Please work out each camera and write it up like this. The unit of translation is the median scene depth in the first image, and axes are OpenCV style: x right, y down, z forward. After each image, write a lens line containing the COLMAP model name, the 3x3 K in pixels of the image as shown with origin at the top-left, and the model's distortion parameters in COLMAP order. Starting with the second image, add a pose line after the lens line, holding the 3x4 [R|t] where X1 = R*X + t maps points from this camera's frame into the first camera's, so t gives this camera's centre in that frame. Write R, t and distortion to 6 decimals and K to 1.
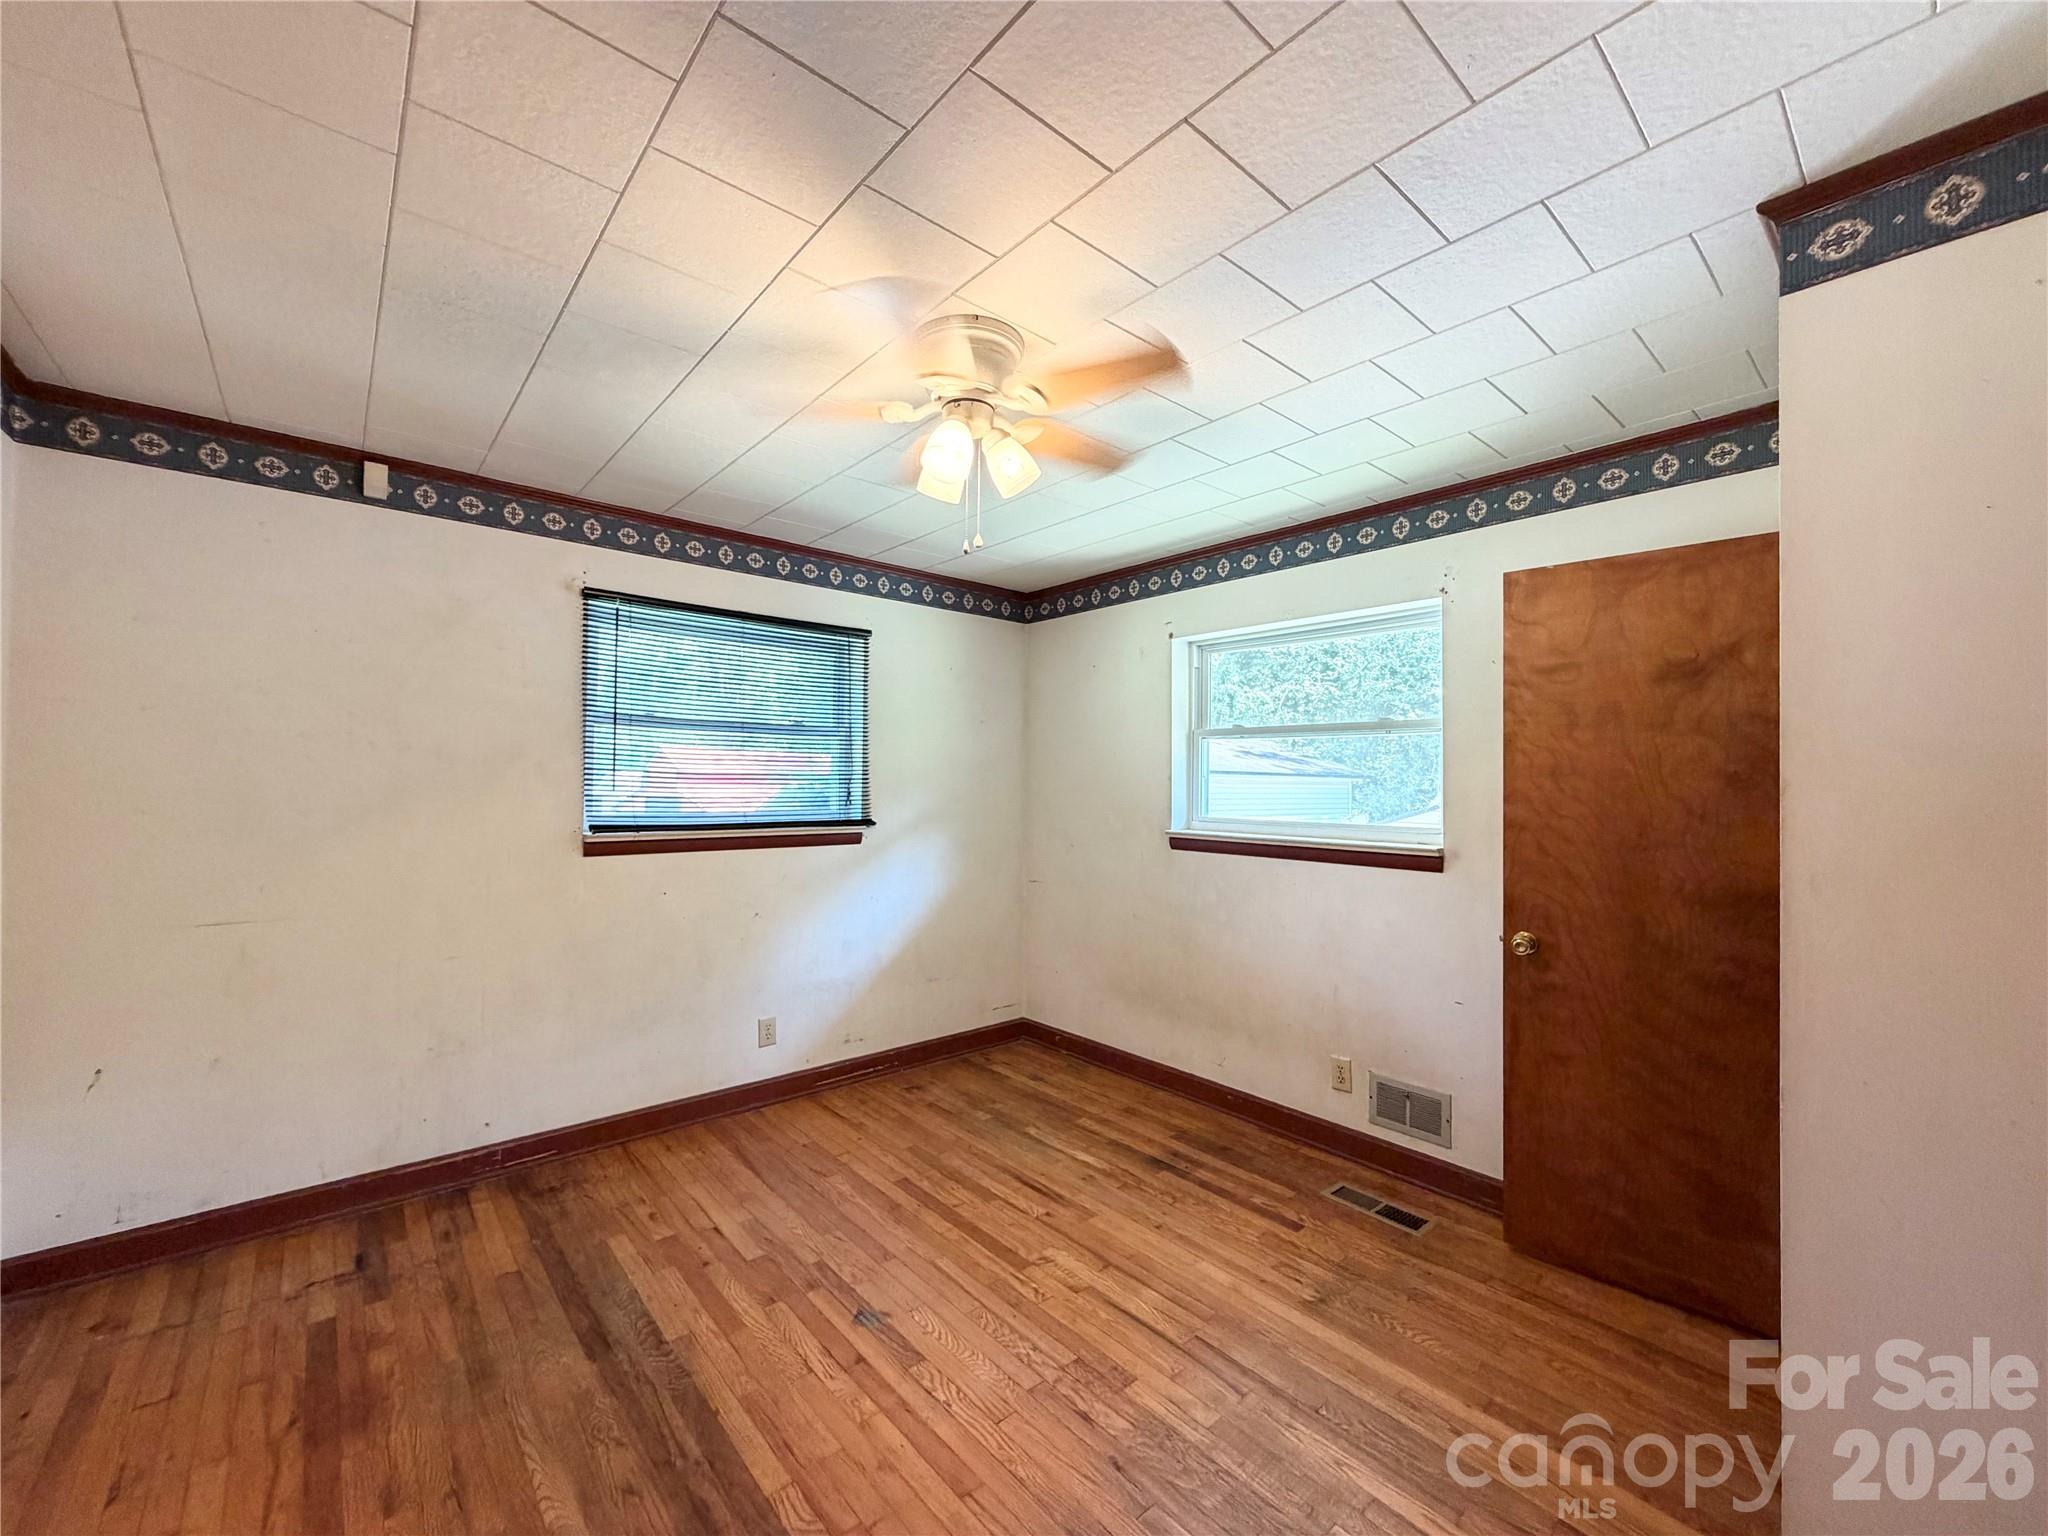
lens RADIAL K [[815.1, 0, 1022.4], [0, 815.1, 769.1], [0, 0, 1]] dist [-0.005769, -0.000101]
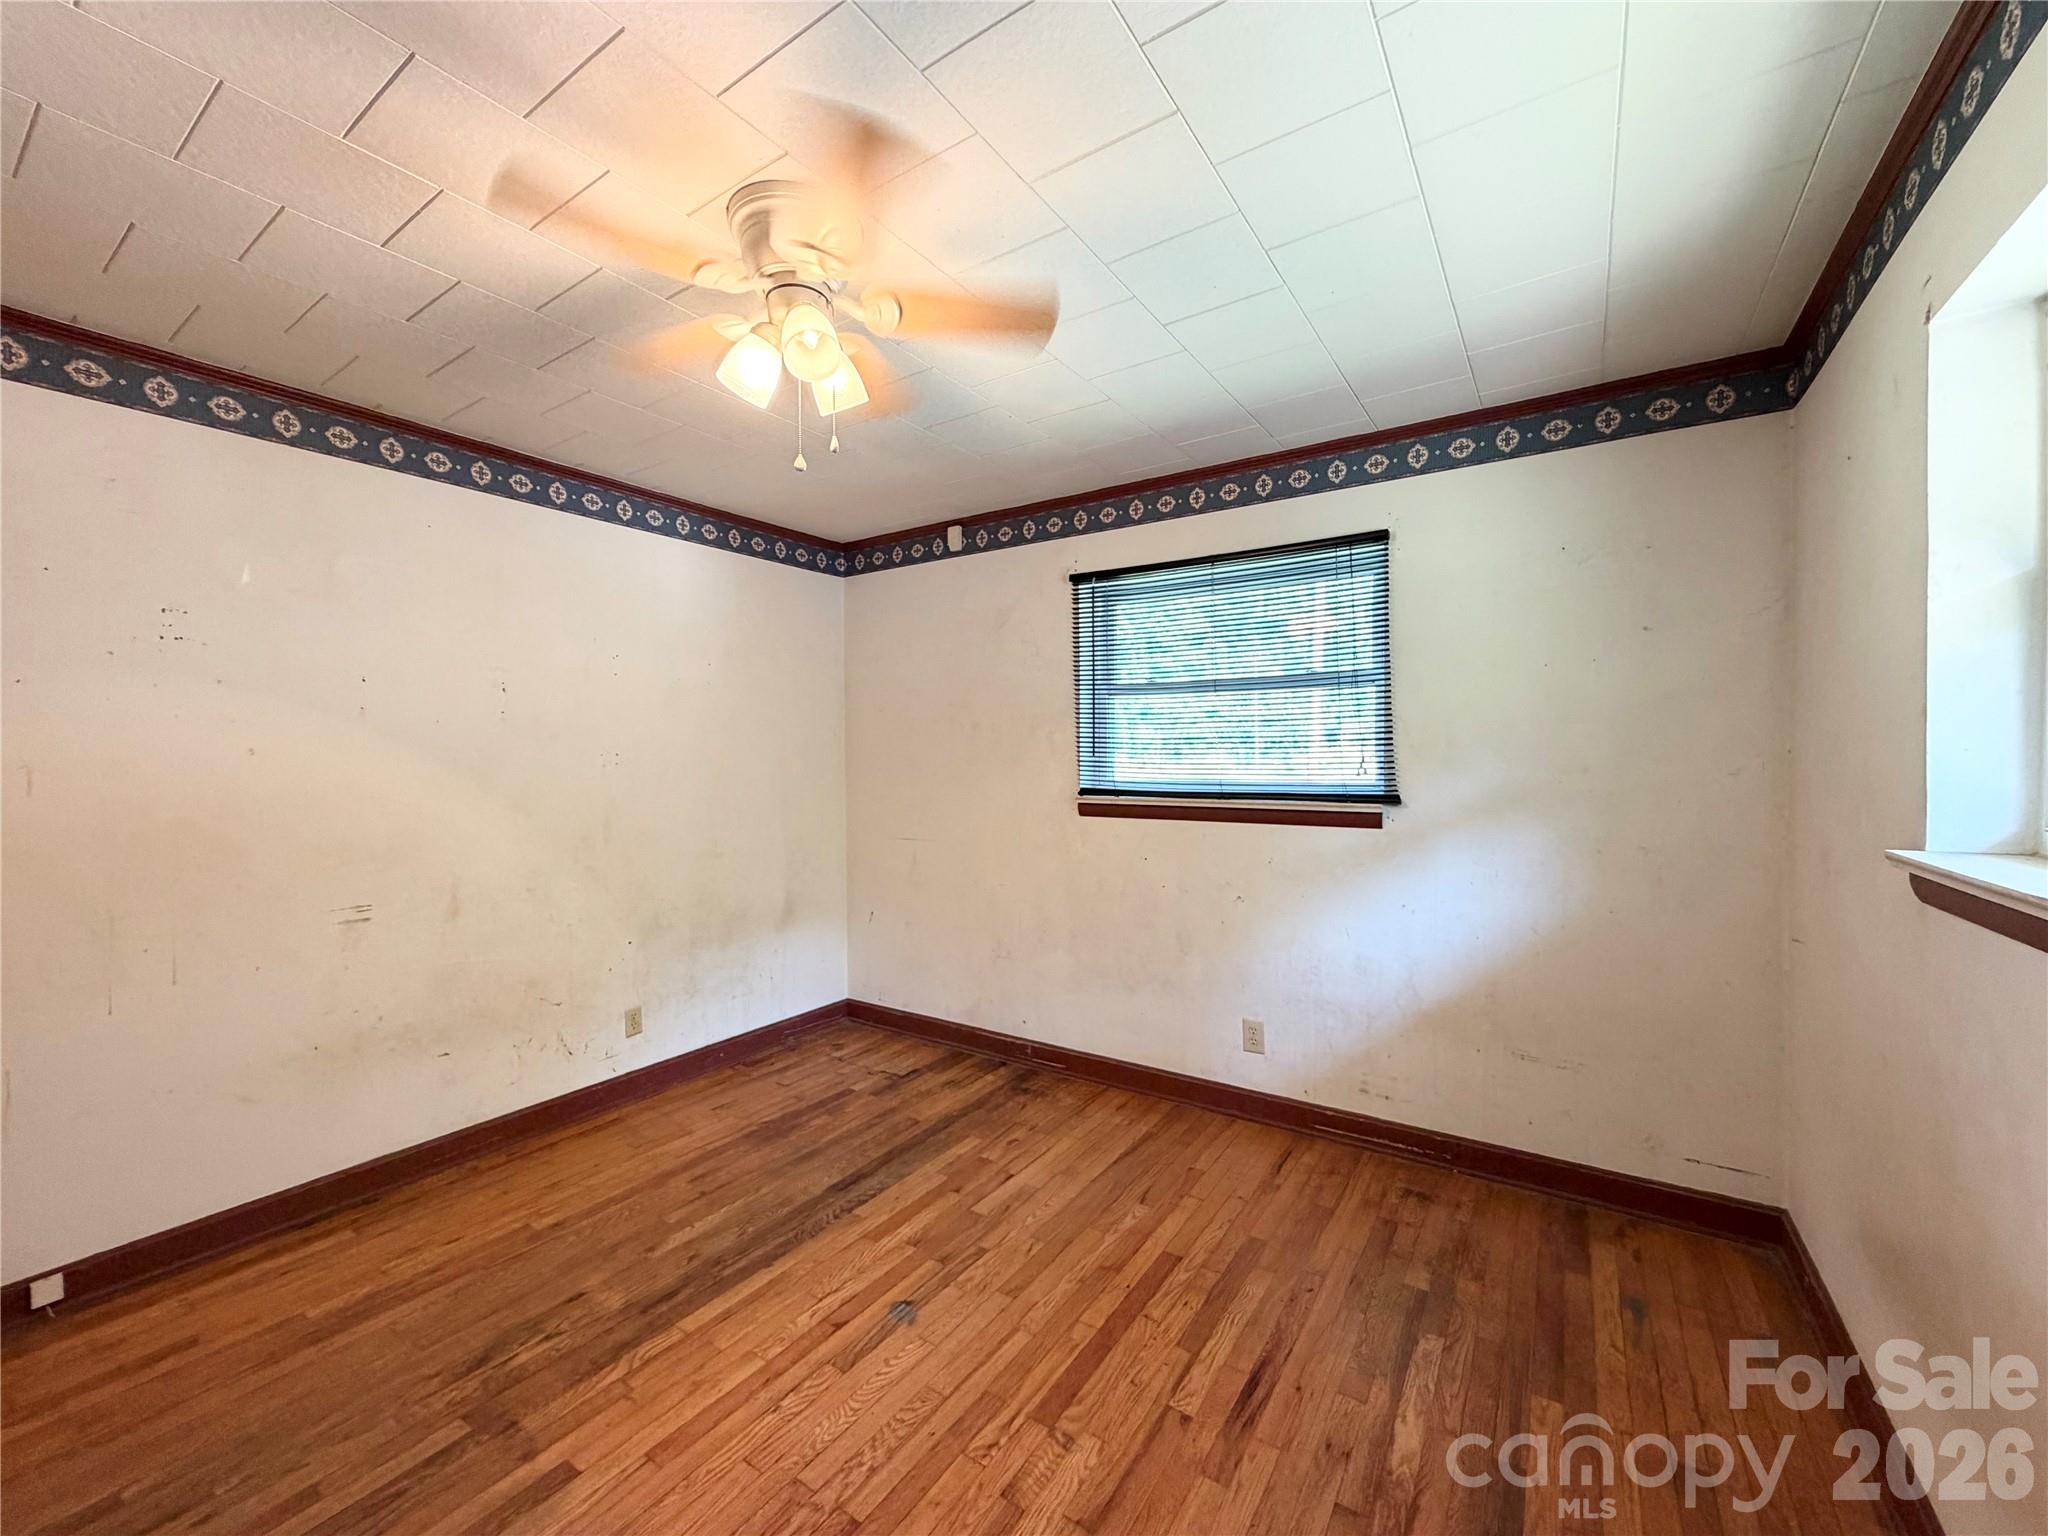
lens RADIAL K [[815.1, 0, 1021.5], [0, 815.1, 771.4], [0, 0, 1]] dist [-0.005769, -0.000101]
pose [[0.260802, 0.004520, -0.965382, 0.582953], [0.023315, 0.999668, 0.010979, 0.035602], [0.965111, -0.025371, 0.260610, 0.703367]]
